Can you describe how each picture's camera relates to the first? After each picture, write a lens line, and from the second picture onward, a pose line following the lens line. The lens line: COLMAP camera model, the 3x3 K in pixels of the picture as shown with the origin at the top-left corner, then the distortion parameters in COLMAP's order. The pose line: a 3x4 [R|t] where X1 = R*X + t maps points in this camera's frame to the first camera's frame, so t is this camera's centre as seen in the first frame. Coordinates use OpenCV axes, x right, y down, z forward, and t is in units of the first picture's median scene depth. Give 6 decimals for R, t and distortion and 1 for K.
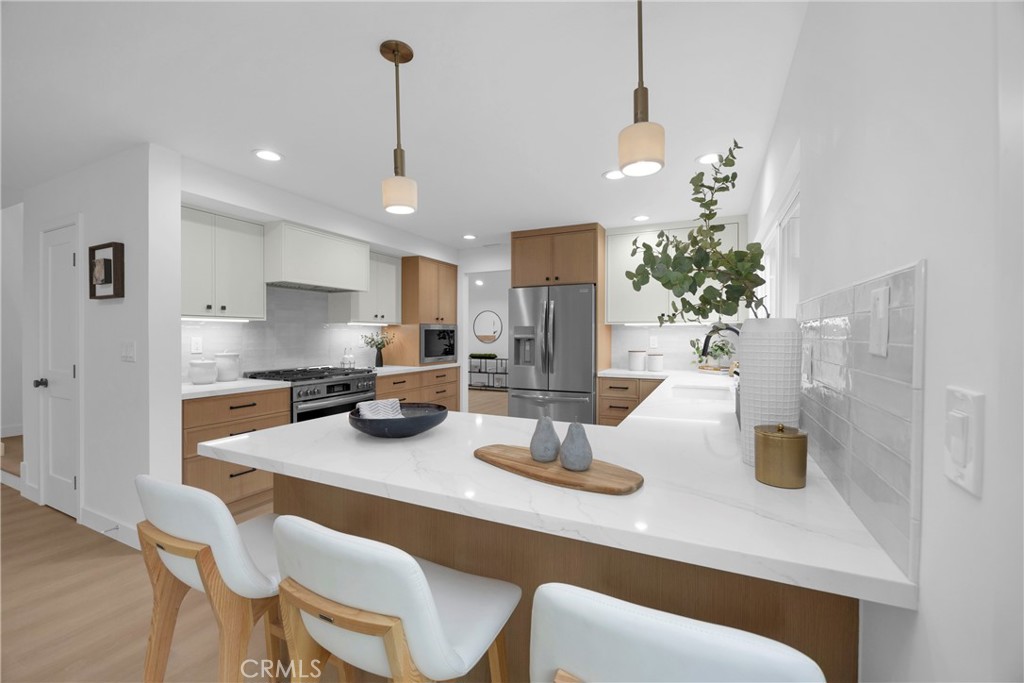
lens RADIAL K [[424.0, 0, 512.0], [0, 424.0, 341.5], [0, 0, 1]] dist [-0.001162, 0.000010]
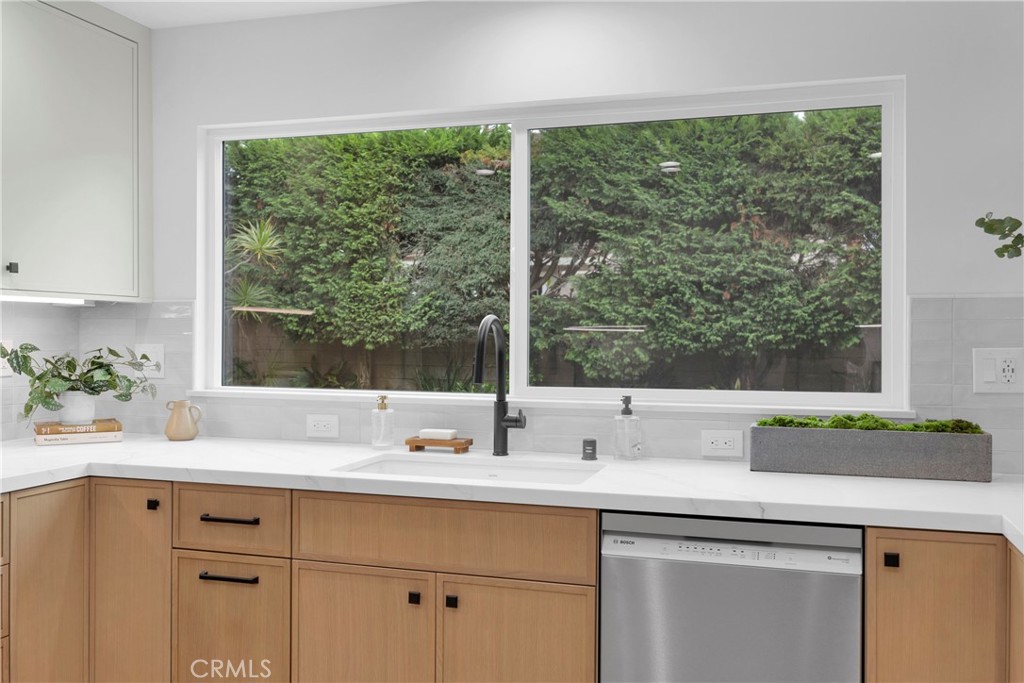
lens RADIAL K [[919.9, 0, 512.0], [0, 919.9, 341.5], [0, 0, 1]] dist [-0.003521, -0.000681]
pose [[-0.148625, -0.011380, 0.988828, -0.322832], [0.008568, 0.999881, 0.012795, -0.014421], [-0.988857, 0.010374, -0.148509, 0.729603]]
